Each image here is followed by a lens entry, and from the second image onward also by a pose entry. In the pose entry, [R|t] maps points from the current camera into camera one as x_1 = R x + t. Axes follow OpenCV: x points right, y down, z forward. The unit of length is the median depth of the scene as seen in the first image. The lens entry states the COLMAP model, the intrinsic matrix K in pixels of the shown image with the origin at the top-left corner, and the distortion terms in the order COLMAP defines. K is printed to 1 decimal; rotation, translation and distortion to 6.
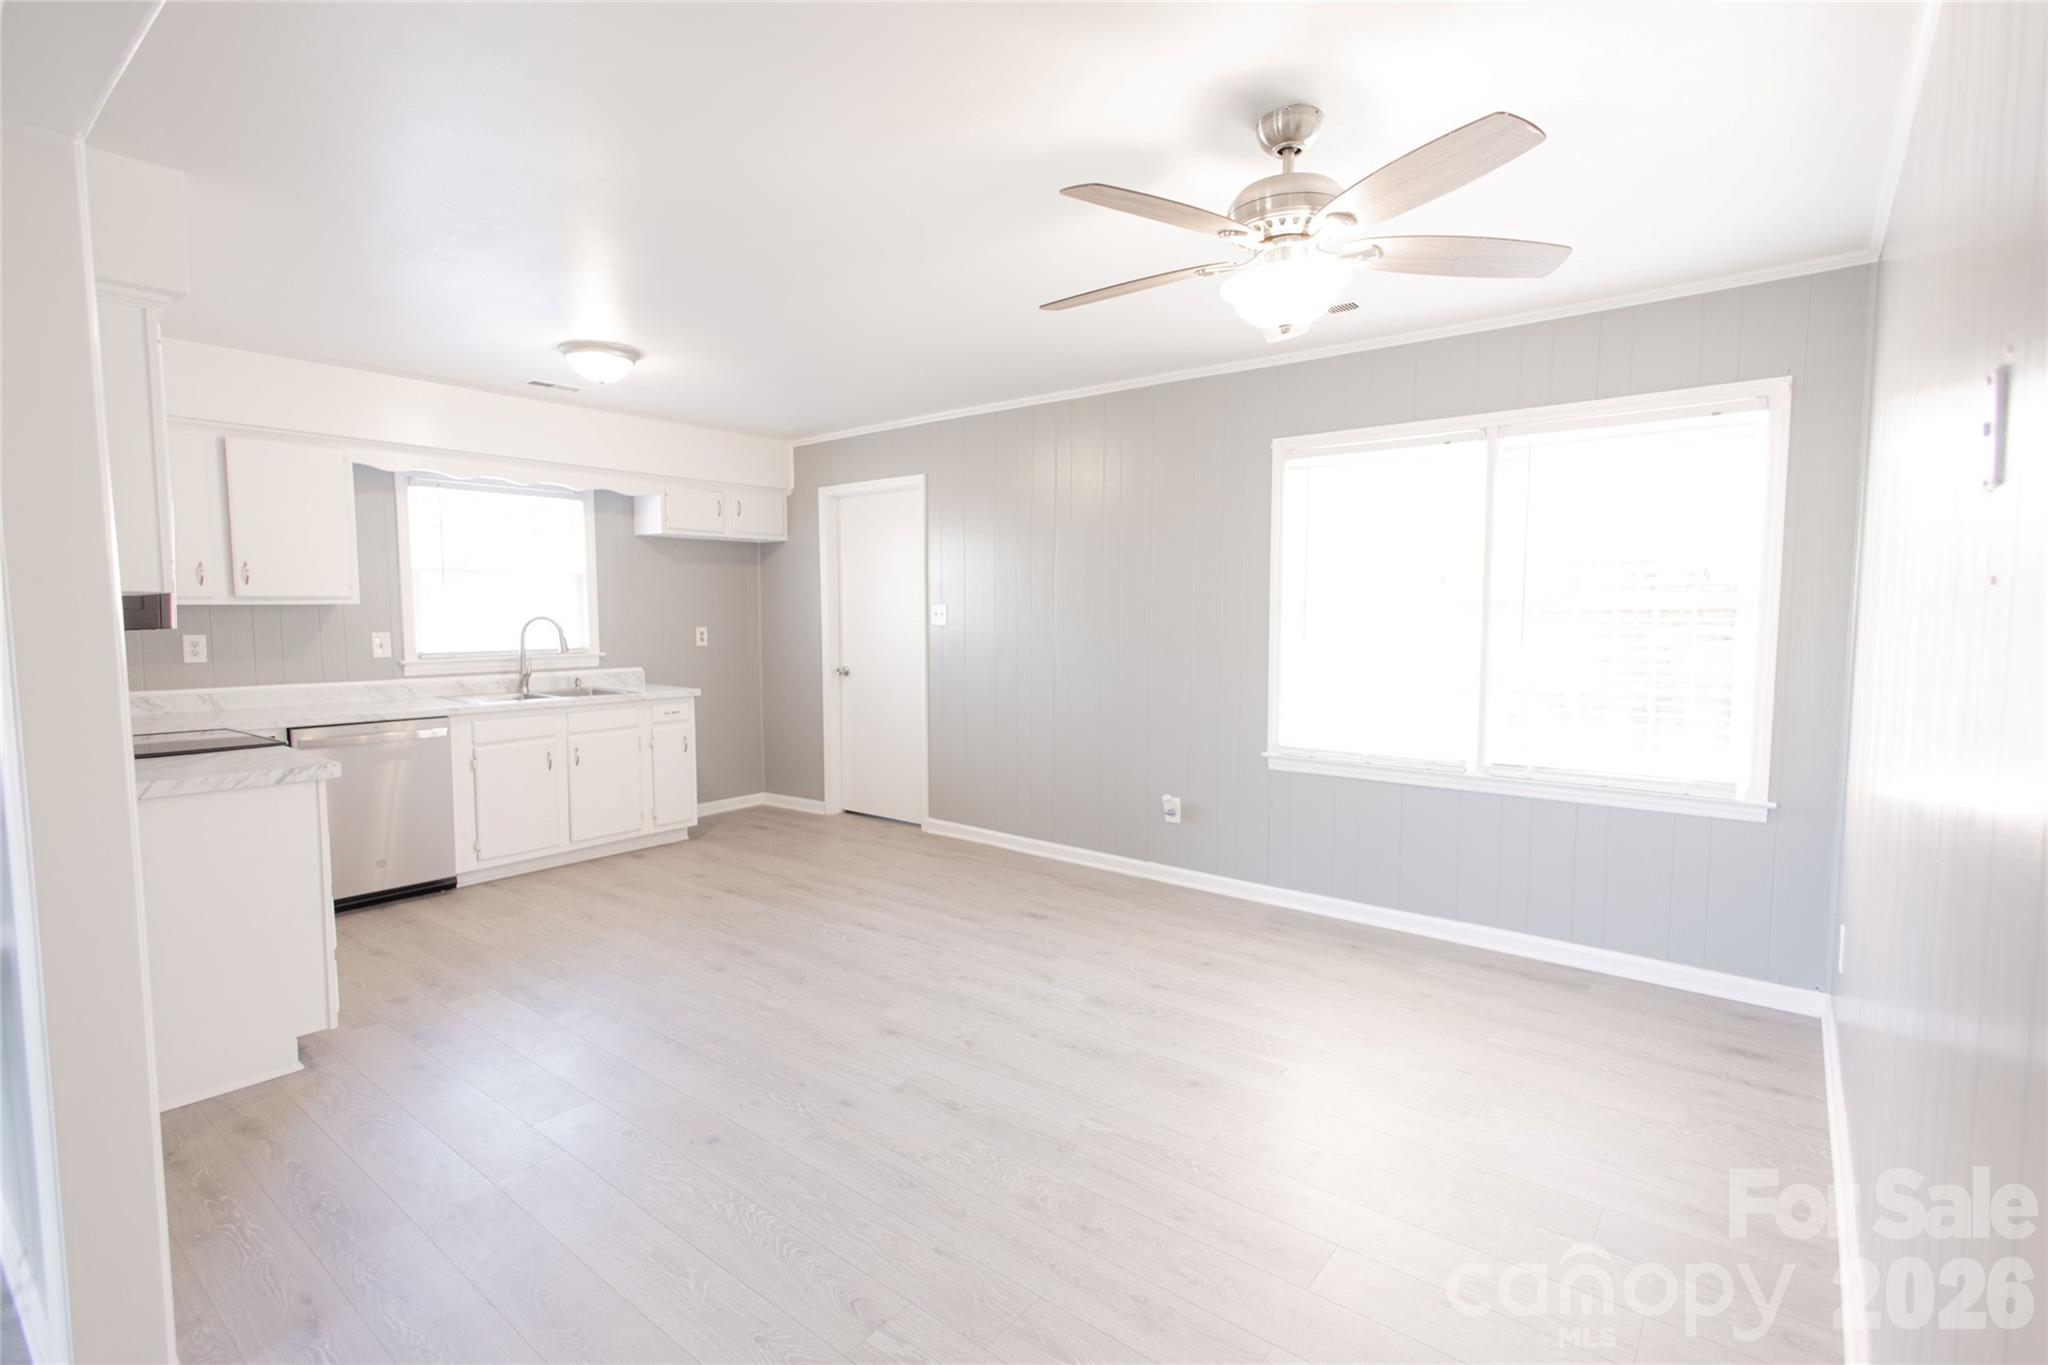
lens RADIAL K [[972.0, 0, 1023.9], [0, 972.0, 677.4], [0, 0, 1]] dist [0.003519, 0.000744]
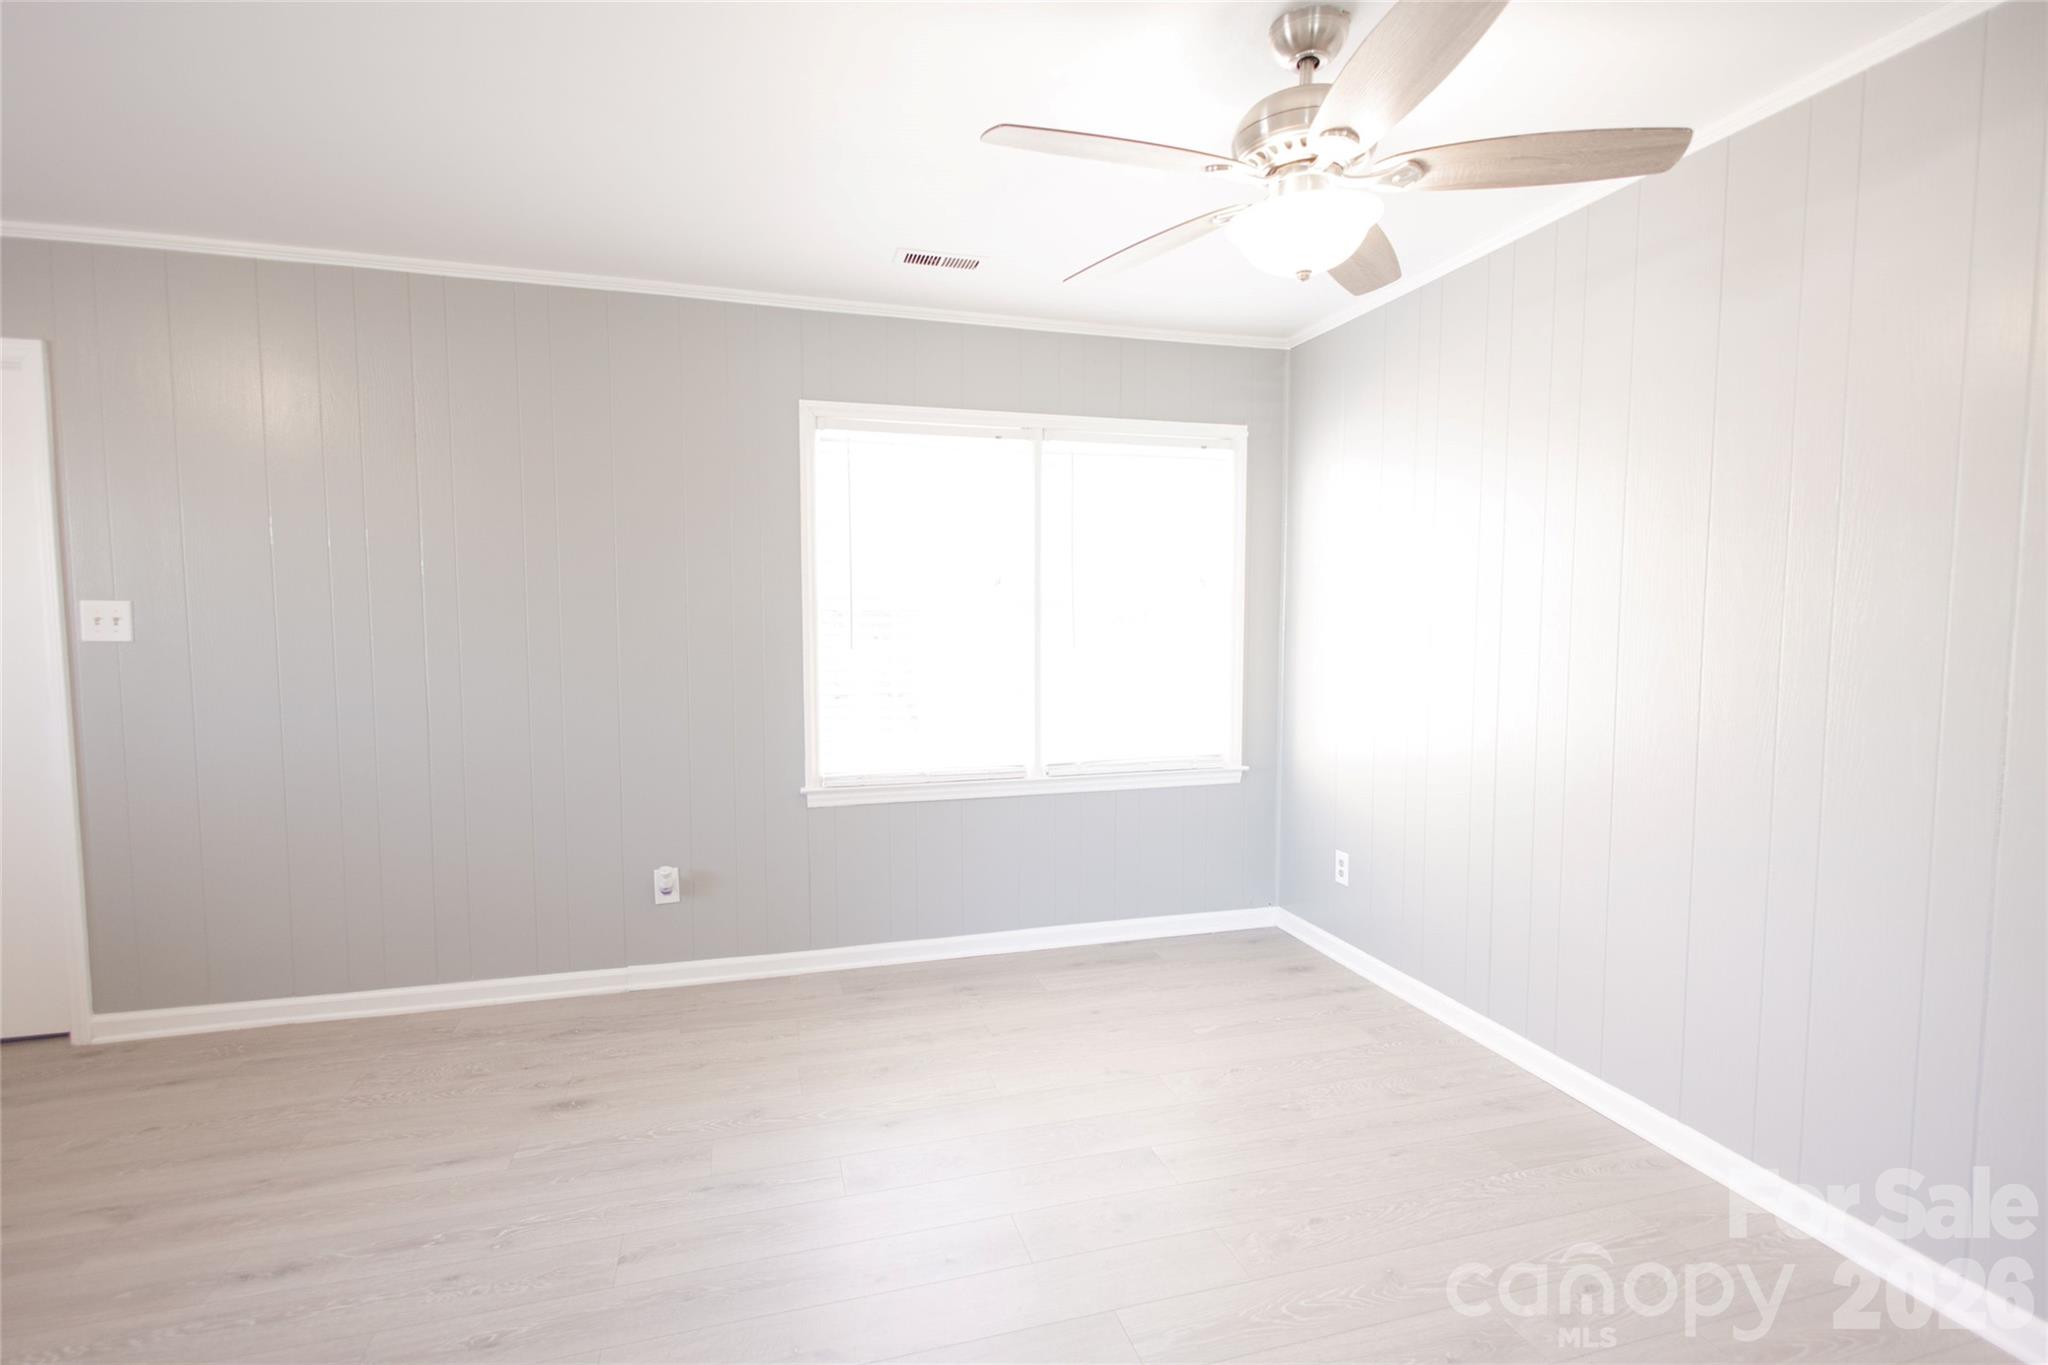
lens RADIAL K [[972.0, 0, 1027.7], [0, 972.0, 680.2], [0, 0, 1]] dist [0.003519, 0.000744]
pose [[0.566302, -0.055496, 0.822328, -0.338086], [0.057877, 0.997945, 0.027490, -0.026079], [-0.822164, 0.032026, 0.568350, 0.425814]]
